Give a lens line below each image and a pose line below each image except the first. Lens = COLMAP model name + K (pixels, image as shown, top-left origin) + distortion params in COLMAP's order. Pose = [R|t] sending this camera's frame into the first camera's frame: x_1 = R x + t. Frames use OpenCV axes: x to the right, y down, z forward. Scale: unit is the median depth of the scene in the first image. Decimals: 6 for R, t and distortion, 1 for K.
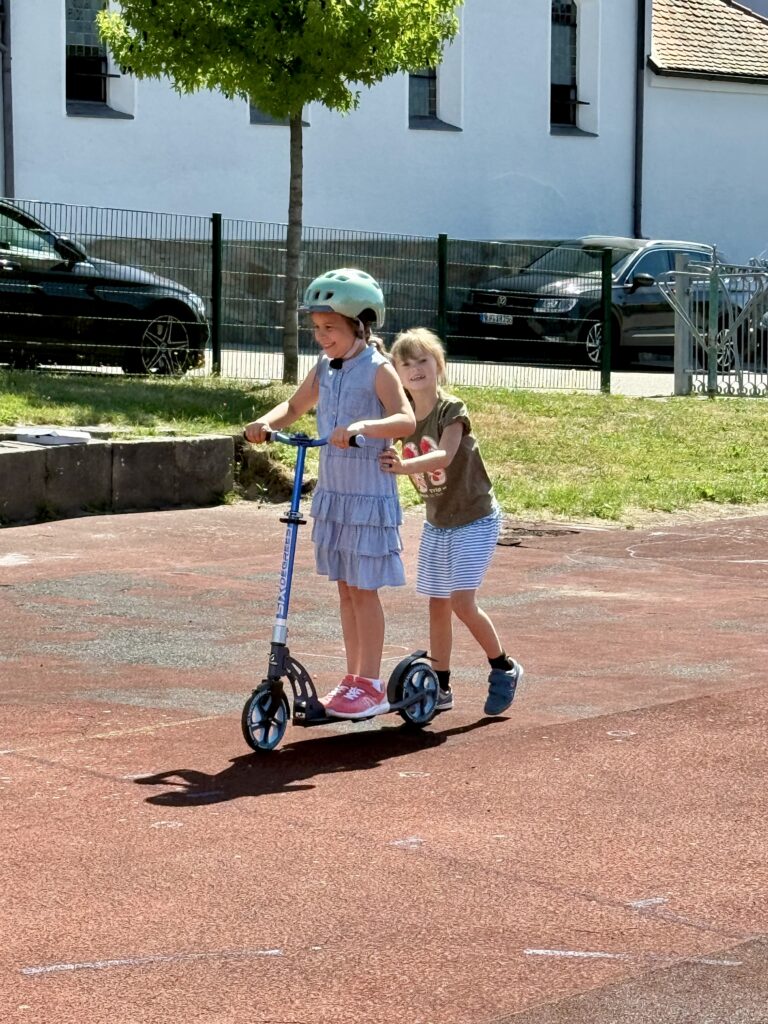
lens RADIAL K [[2979.6, 0, 384.0], [0, 2979.6, 512.0], [0, 0, 1]] dist [-0.081627, -0.315280]
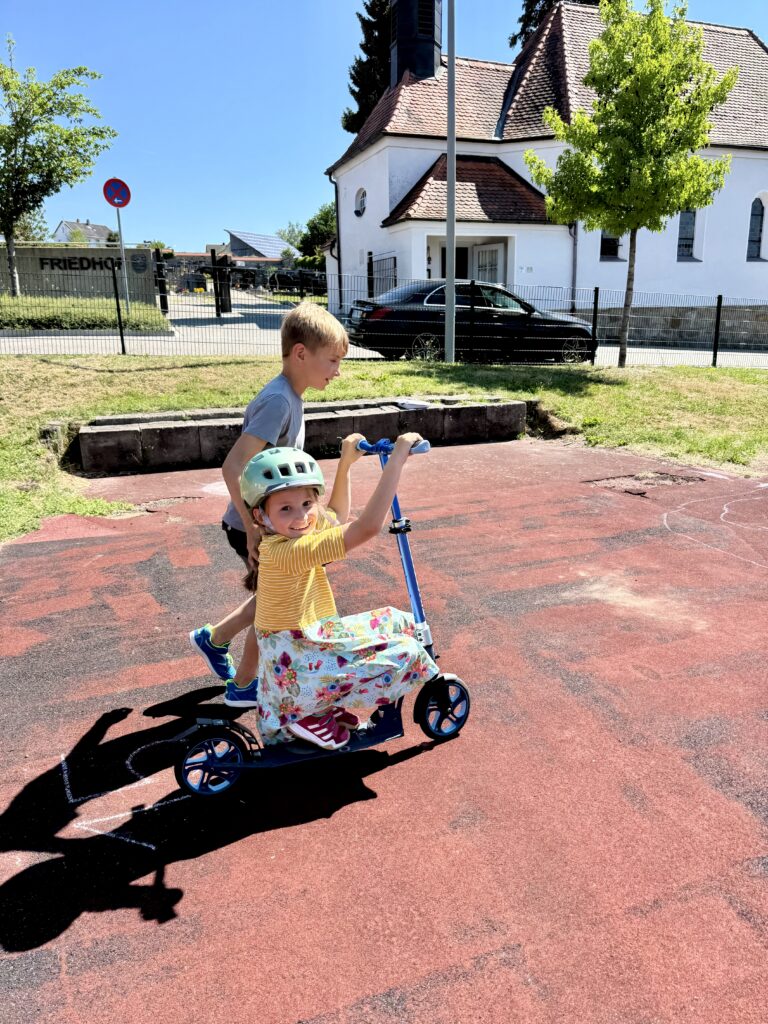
lens RADIAL K [[745.4, 0, 384.0], [0, 745.4, 512.0], [0, 0, 1]] dist [0.027814, -0.031222]
pose [[0.892350, 0.085509, -0.443170, 0.063930], [-0.013150, 0.986399, 0.163845, -0.025988], [0.451152, -0.140379, 0.881337, 0.429501]]
